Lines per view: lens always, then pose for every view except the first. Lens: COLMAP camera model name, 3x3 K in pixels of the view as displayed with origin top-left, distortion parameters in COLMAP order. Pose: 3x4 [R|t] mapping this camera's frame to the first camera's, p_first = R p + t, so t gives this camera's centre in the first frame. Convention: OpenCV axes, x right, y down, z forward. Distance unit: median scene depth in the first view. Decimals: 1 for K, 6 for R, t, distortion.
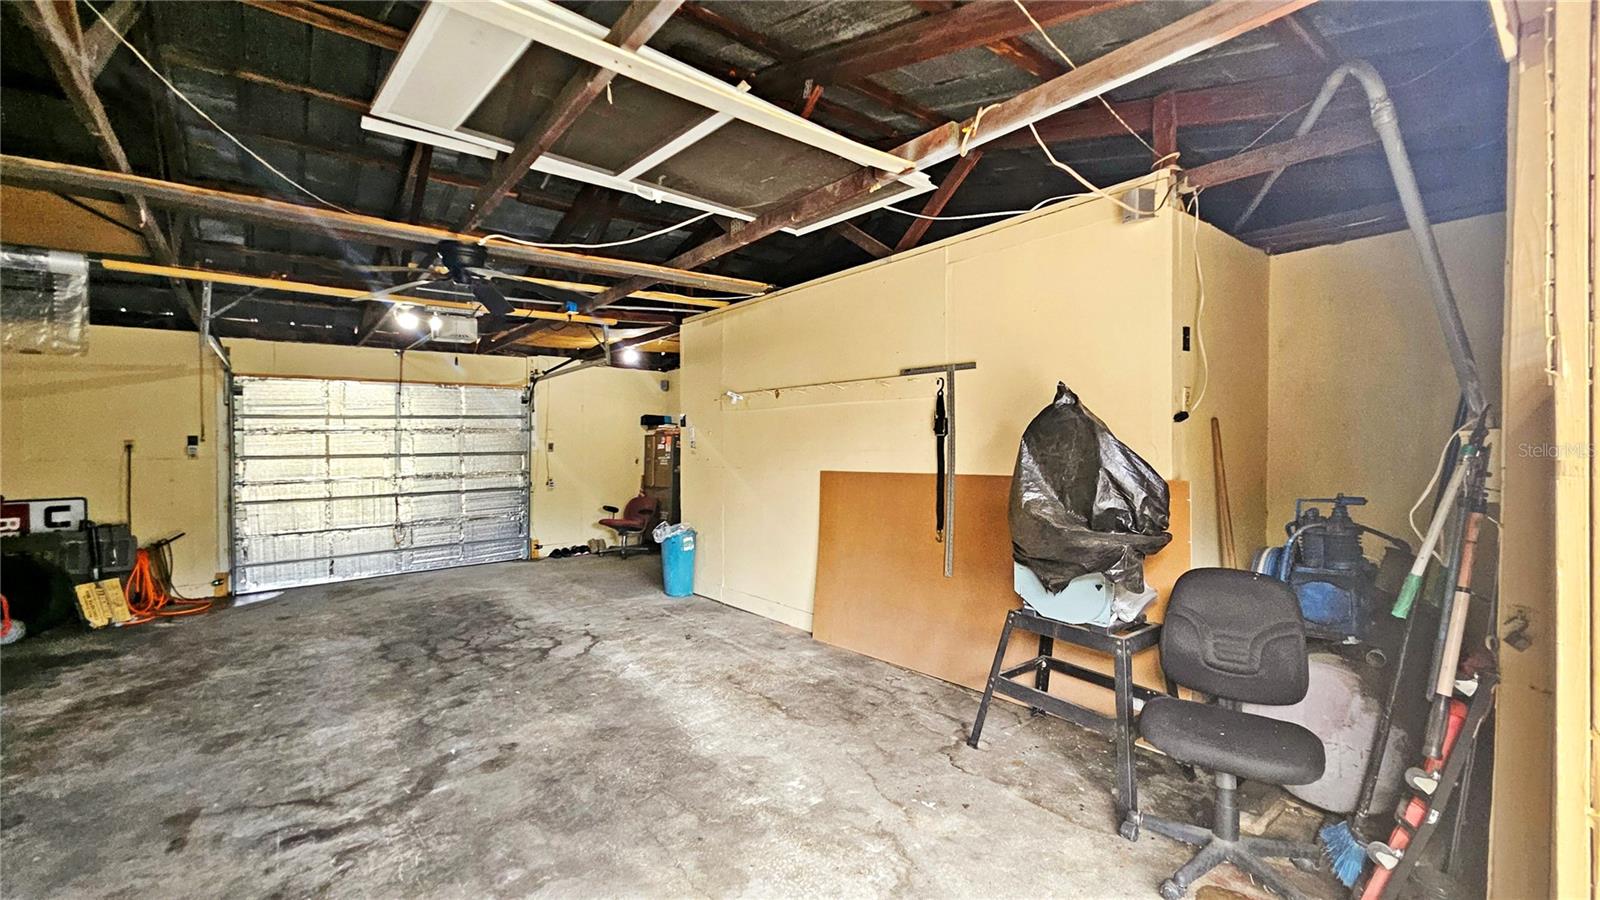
lens RADIAL K [[658.9, 0, 809.5], [0, 658.9, 450.6], [0, 0, 1]] dist [0.001854, -0.000578]
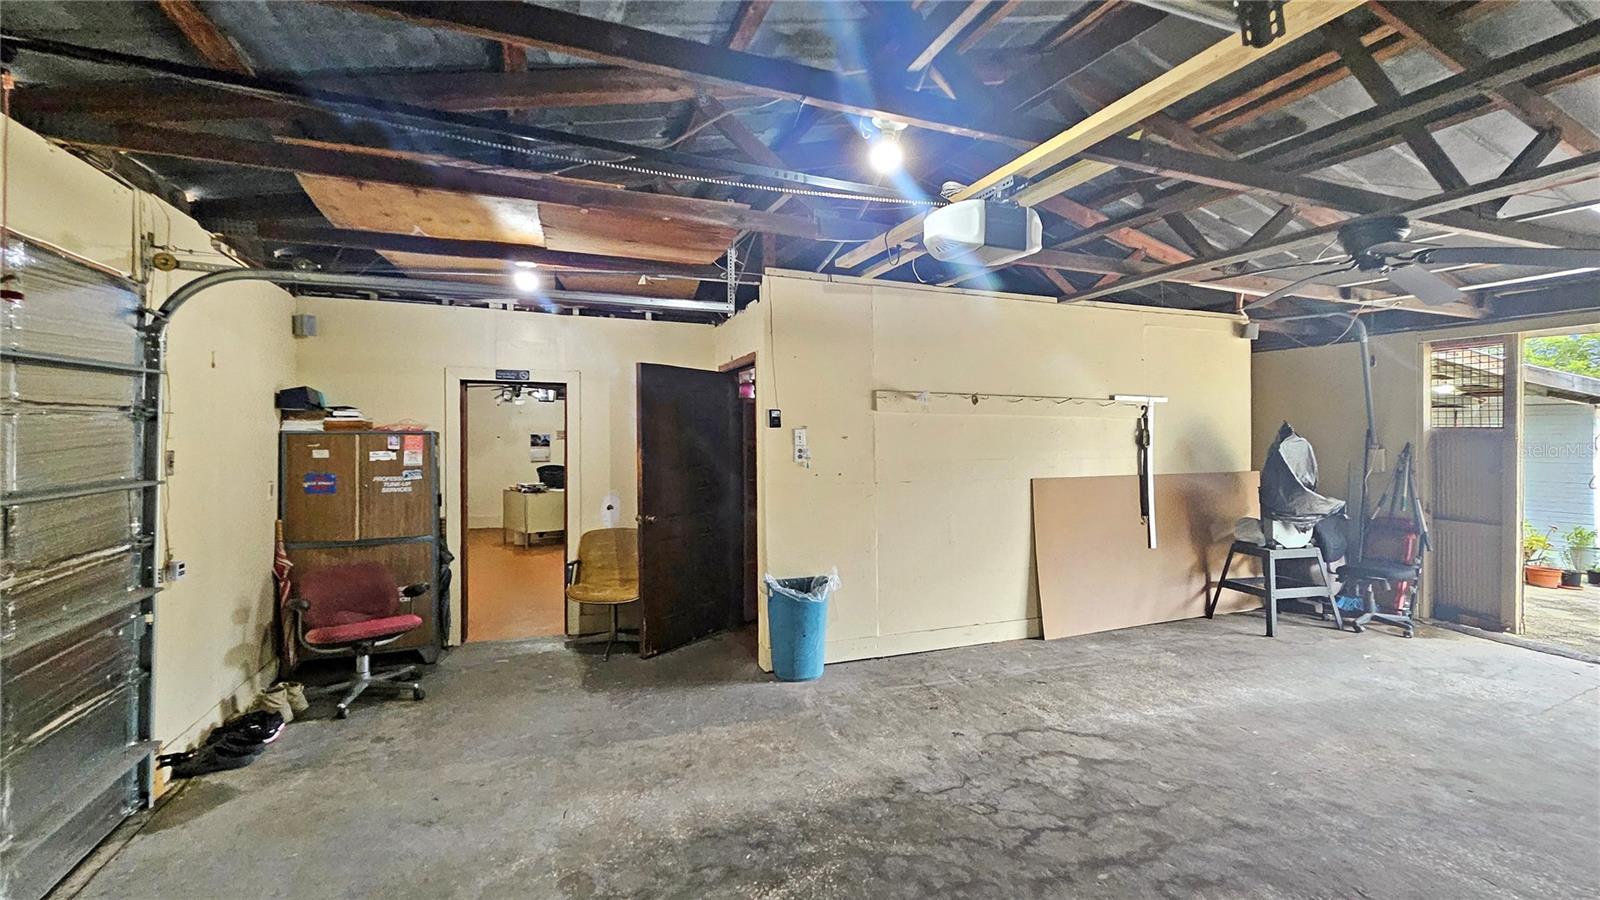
lens RADIAL K [[658.9, 0, 804.4], [0, 658.9, 445.9], [0, 0, 1]] dist [0.001854, -0.000578]
pose [[0.320805, -0.004378, 0.947135, -1.153800], [0.001288, 0.999990, 0.004186, -0.029744], [-0.947144, -0.000123, 0.320807, 1.068796]]
